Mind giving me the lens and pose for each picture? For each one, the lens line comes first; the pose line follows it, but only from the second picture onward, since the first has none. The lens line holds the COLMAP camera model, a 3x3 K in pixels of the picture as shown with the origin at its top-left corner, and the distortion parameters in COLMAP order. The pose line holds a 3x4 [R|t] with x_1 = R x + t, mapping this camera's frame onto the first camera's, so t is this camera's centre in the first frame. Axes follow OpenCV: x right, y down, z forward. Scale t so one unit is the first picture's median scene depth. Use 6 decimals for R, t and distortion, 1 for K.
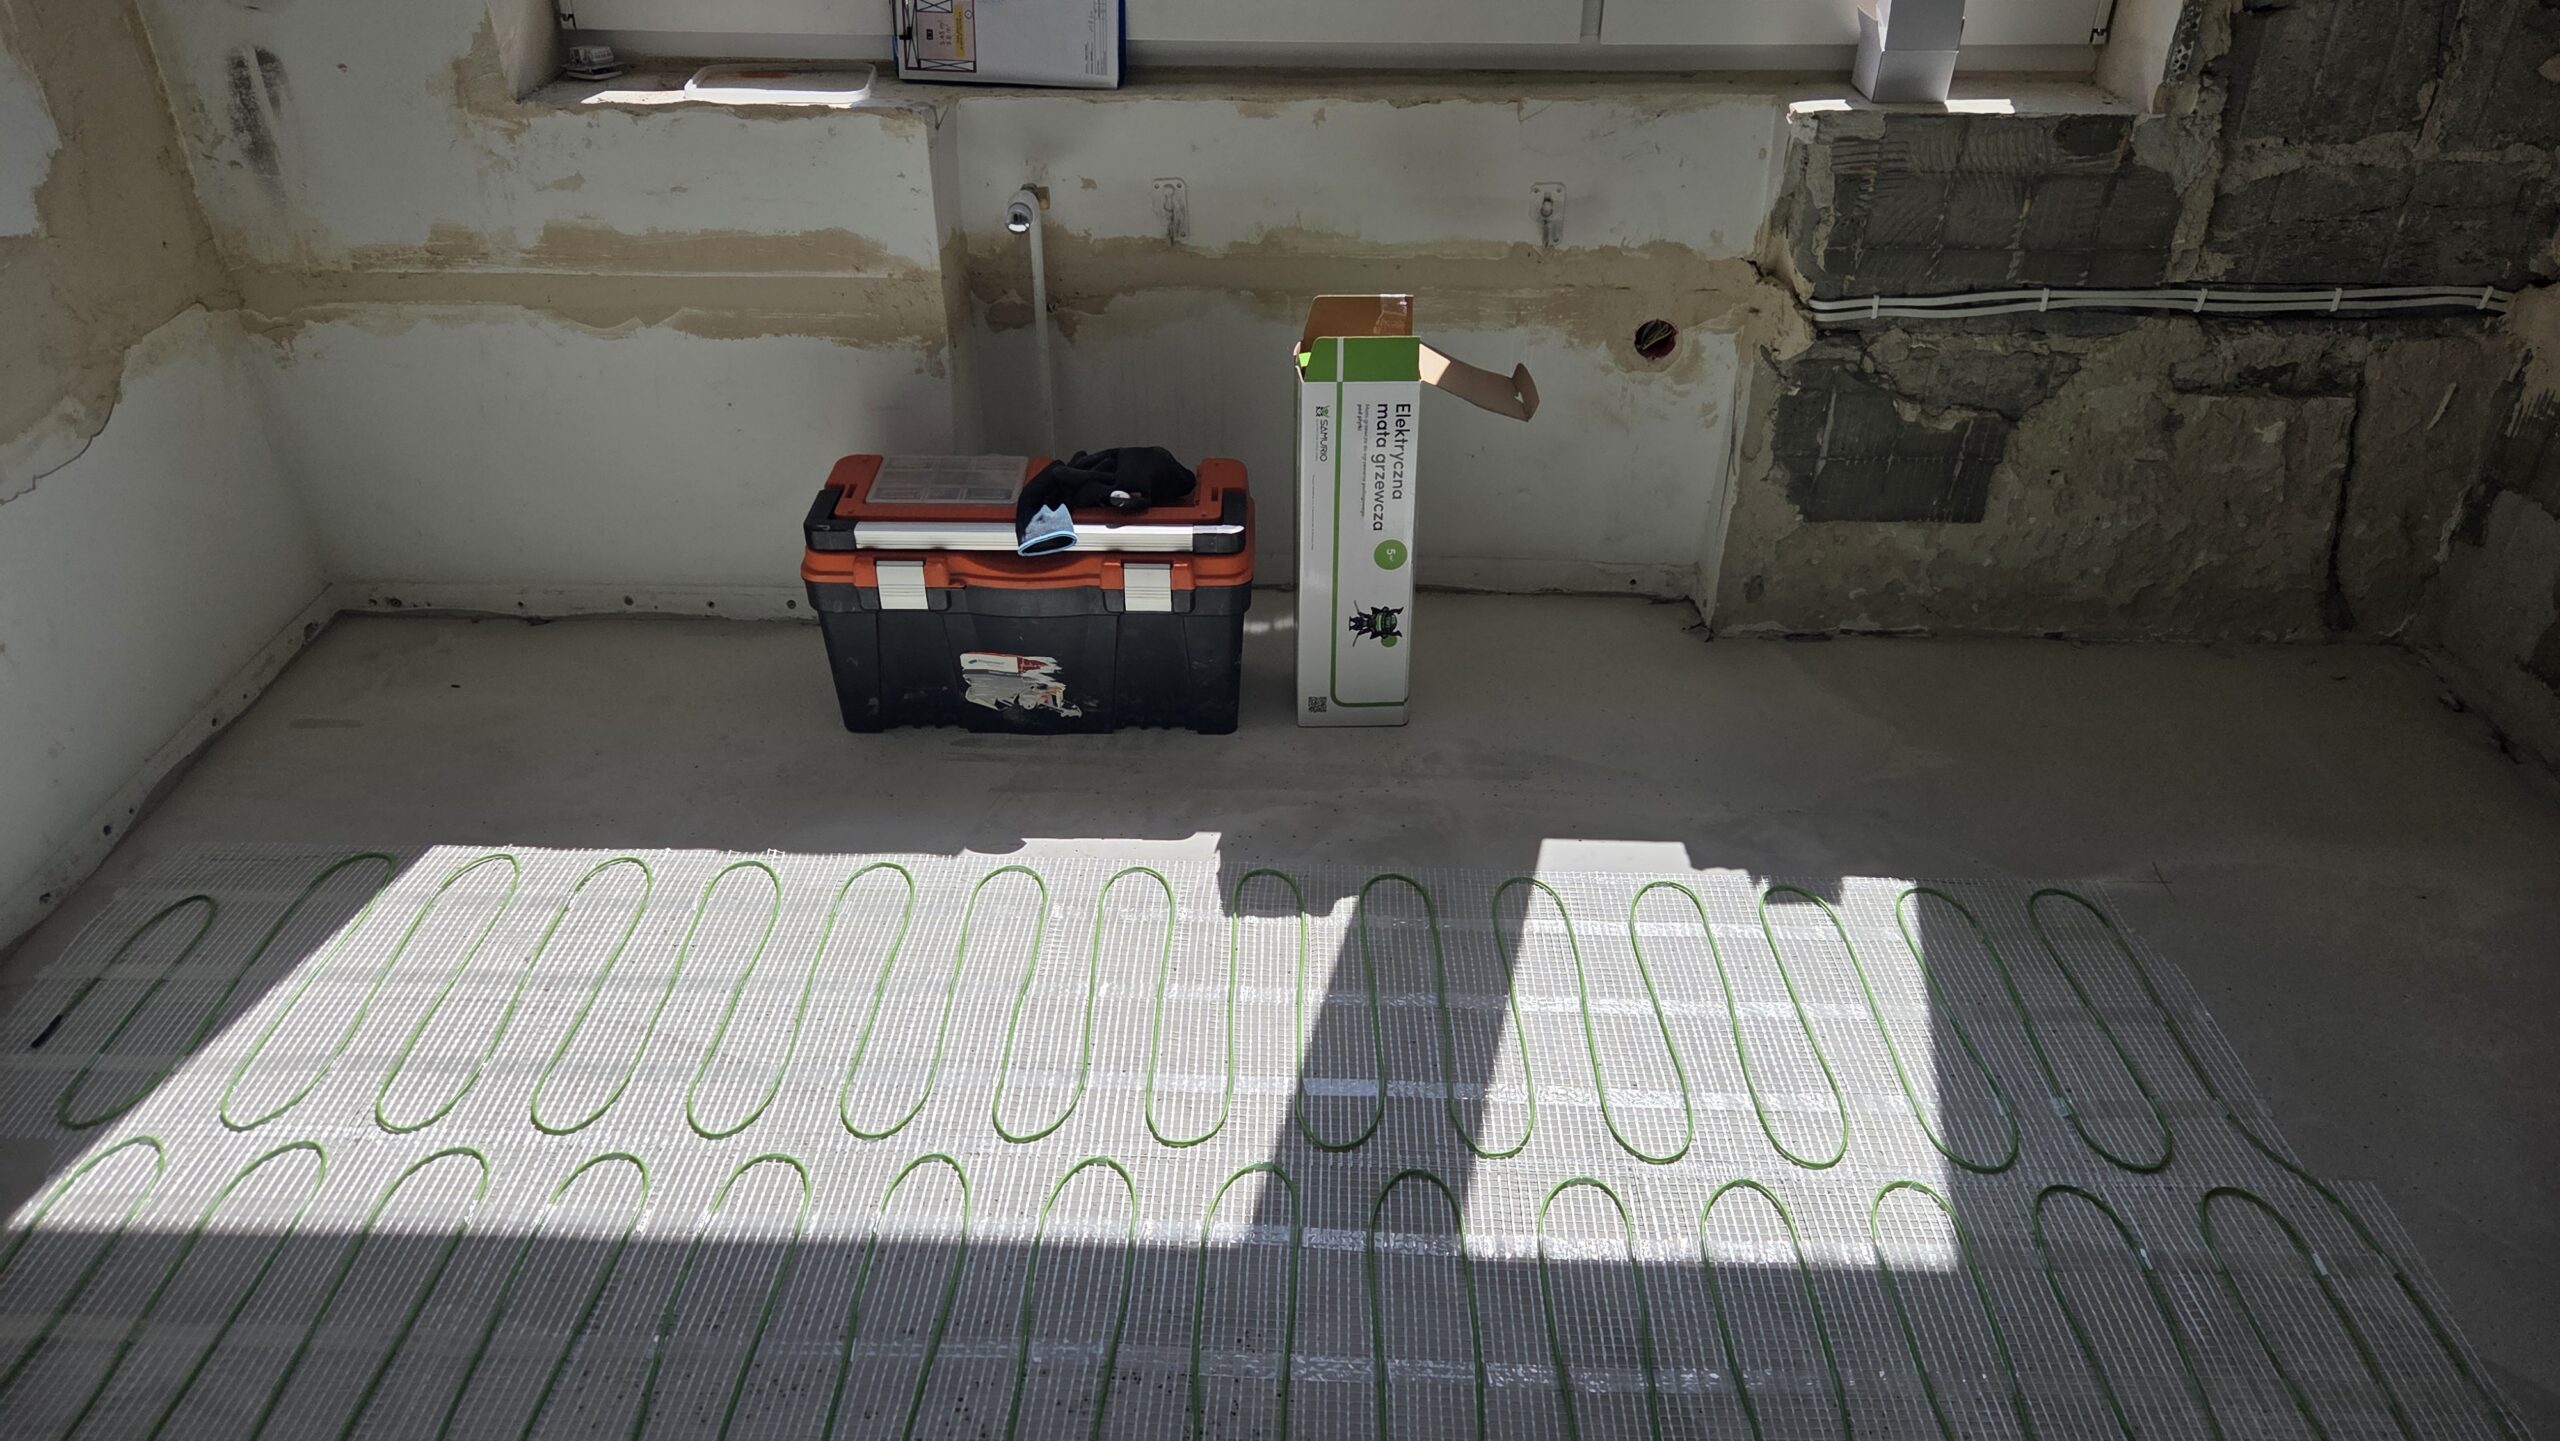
lens RADIAL K [[1674.3, 0, 1282.3], [0, 1674.3, 742.4], [0, 0, 1]] dist [0.039168, -0.044122]
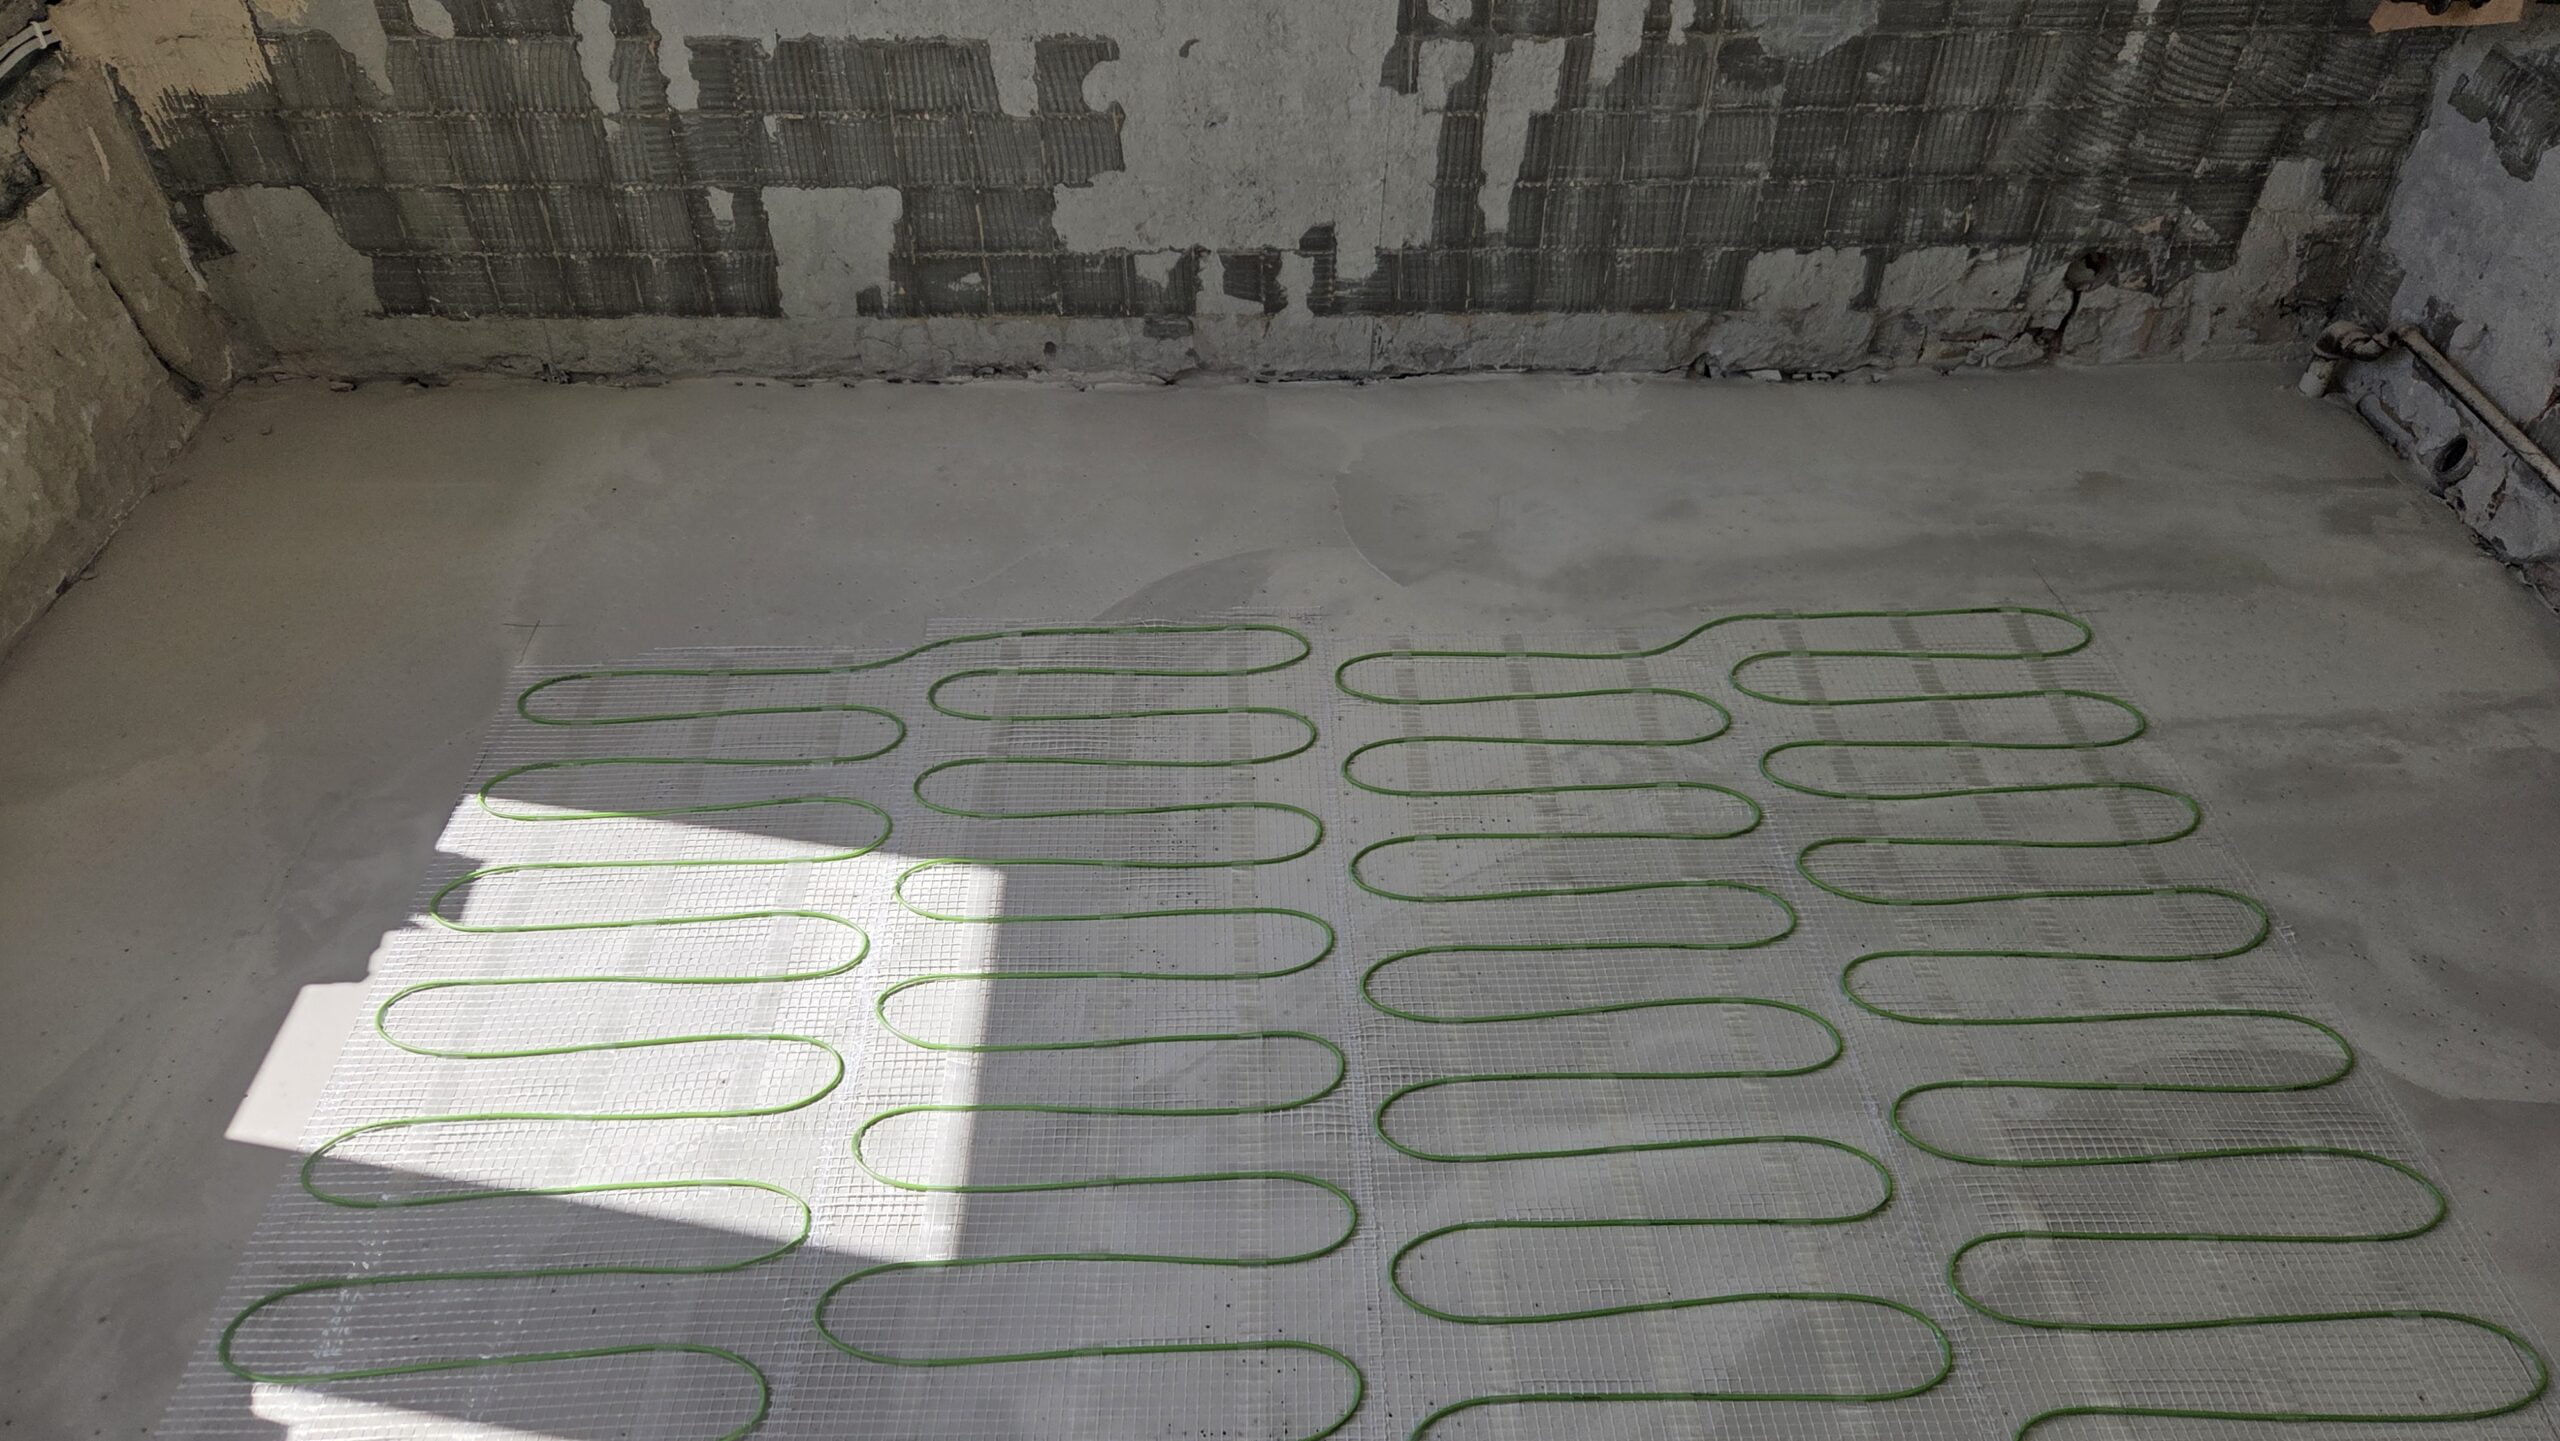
lens RADIAL K [[1660.0, 0, 1280.0], [0, 1660.0, 720.5], [0, 0, 1]] dist [0.043306, -0.042940]
pose [[-0.048434, -0.670273, 0.740533, -0.280072], [0.538883, 0.606707, 0.584390, -0.228469], [-0.840987, 0.427365, 0.331814, 0.316027]]
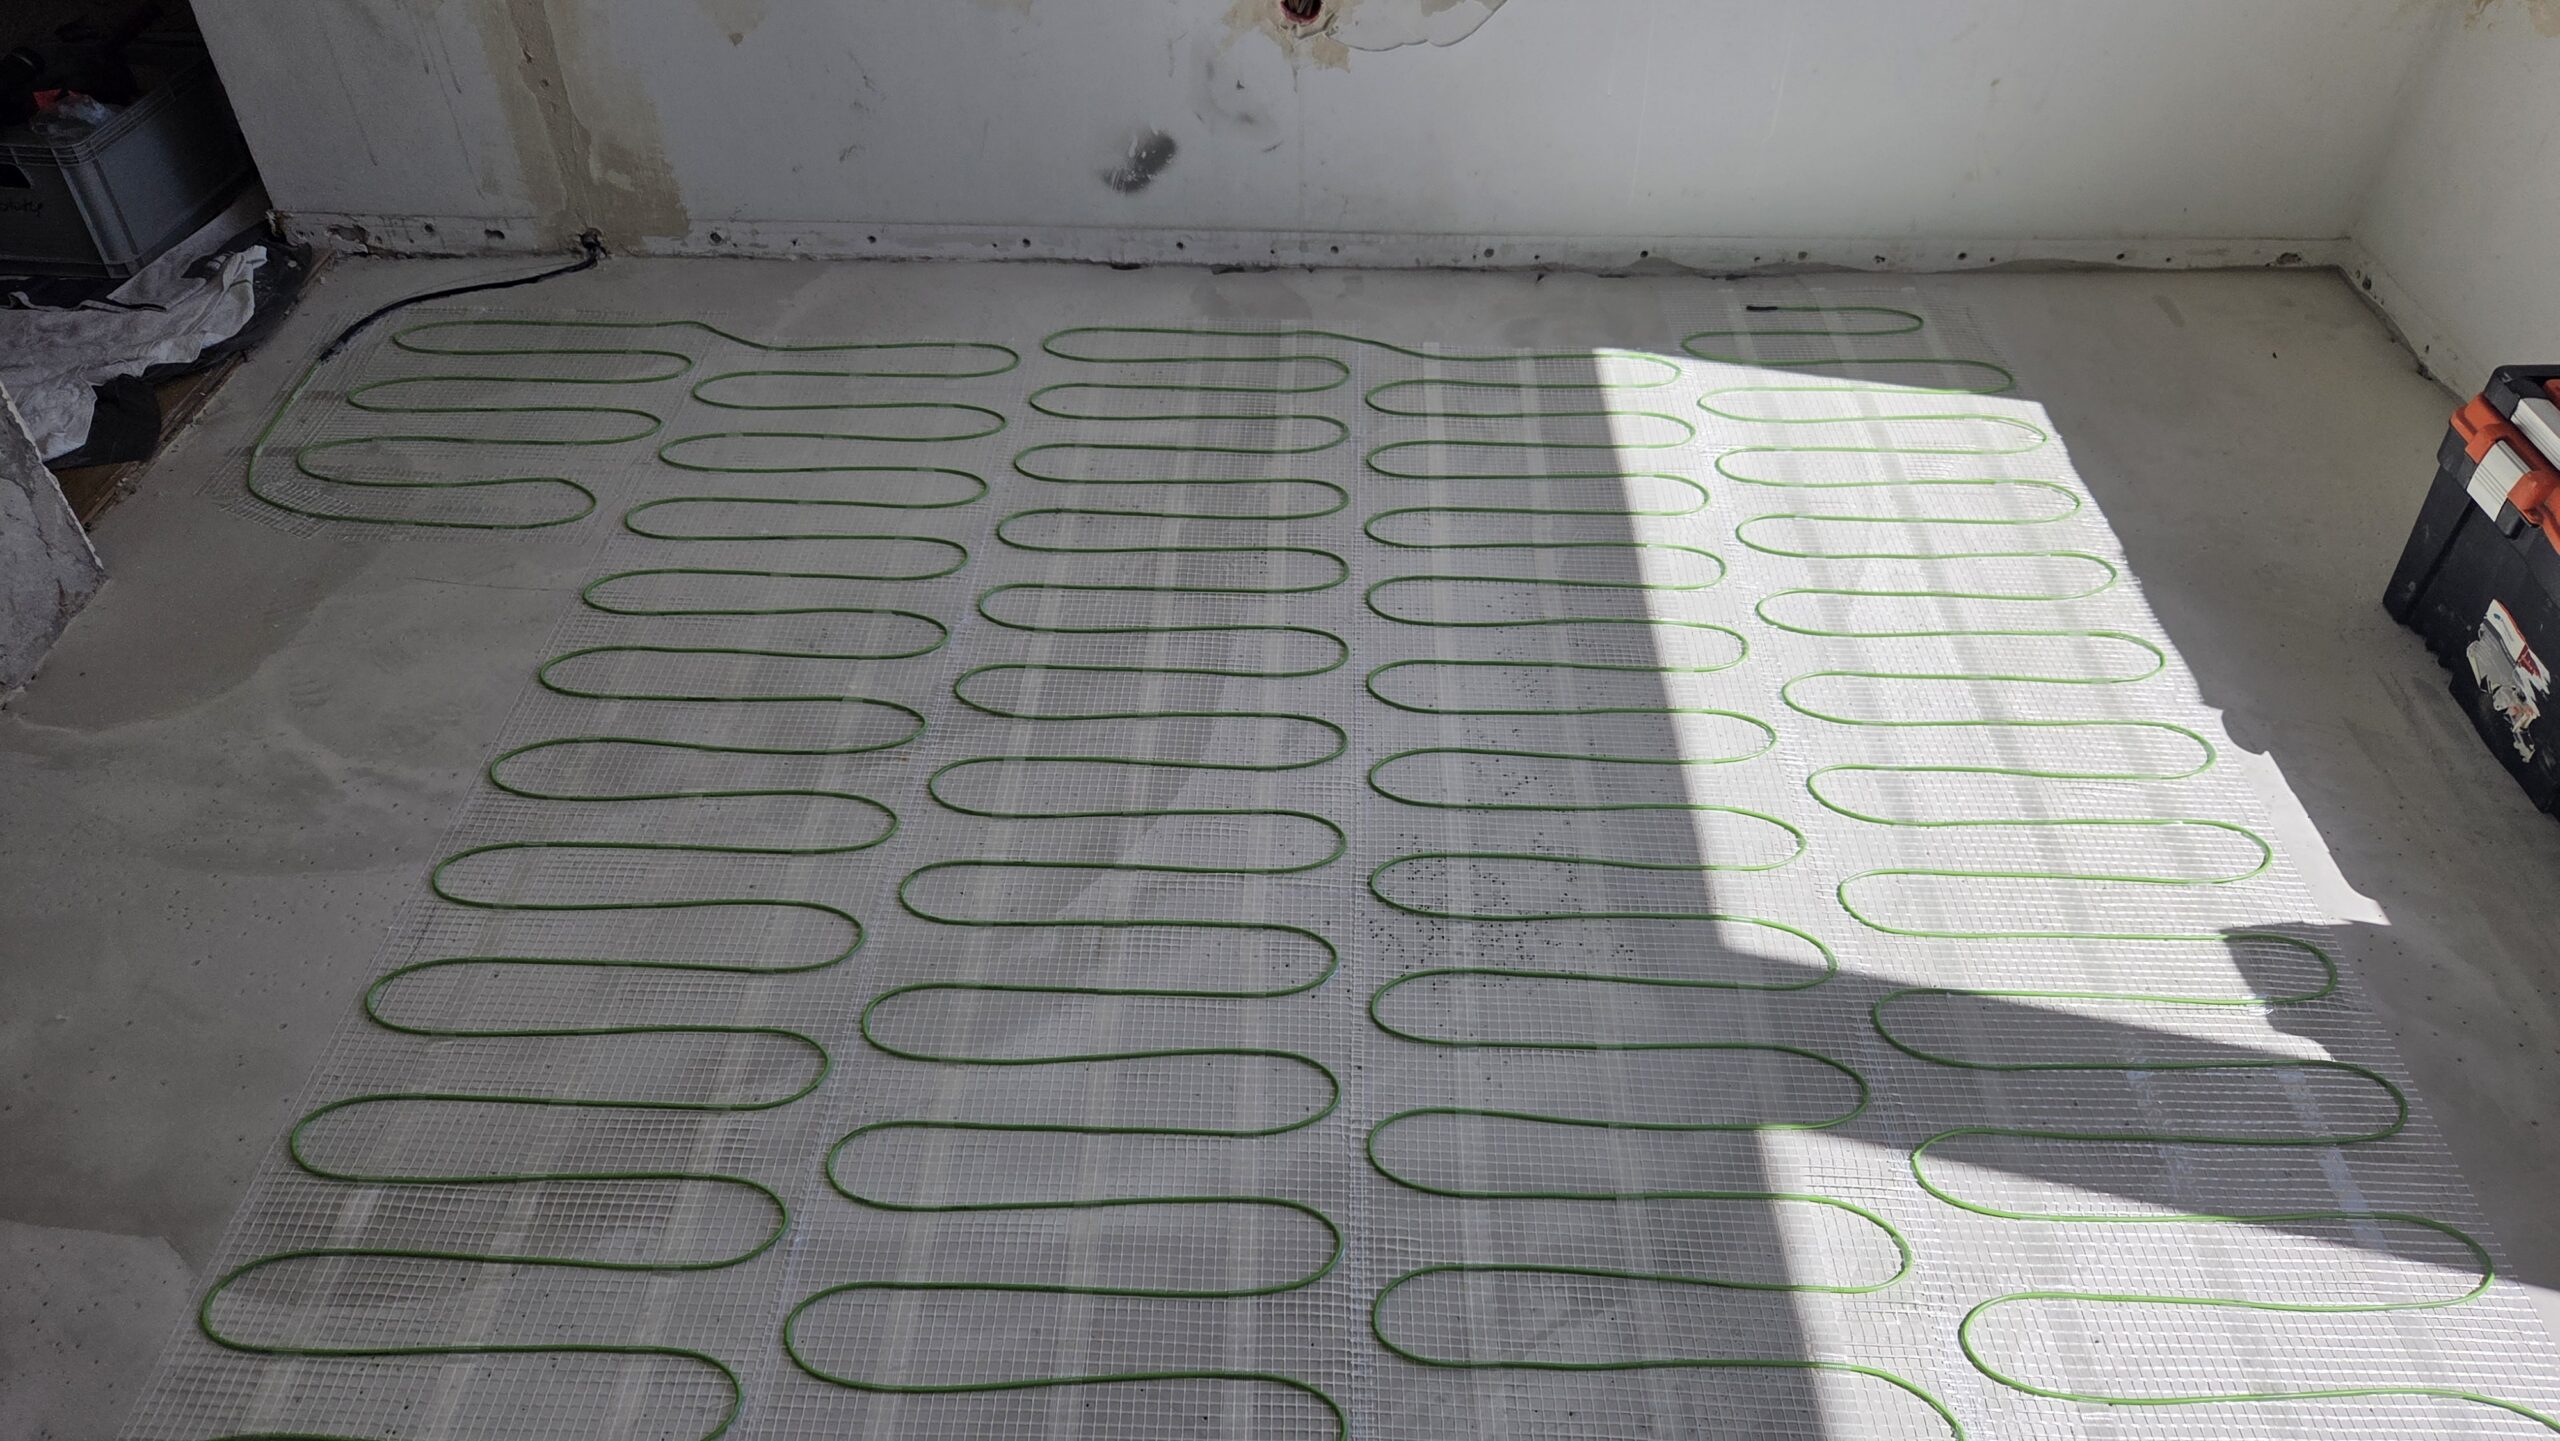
lens RADIAL K [[1660.0, 0, 1280.0], [0, 1660.0, 720.5], [0, 0, 1]] dist [0.043306, -0.042940]
pose [[-0.008513, 0.670626, -0.741747, 0.492846], [-0.543036, 0.619765, 0.566572, -0.169656], [0.839666, 0.407619, 0.358898, 0.251667]]
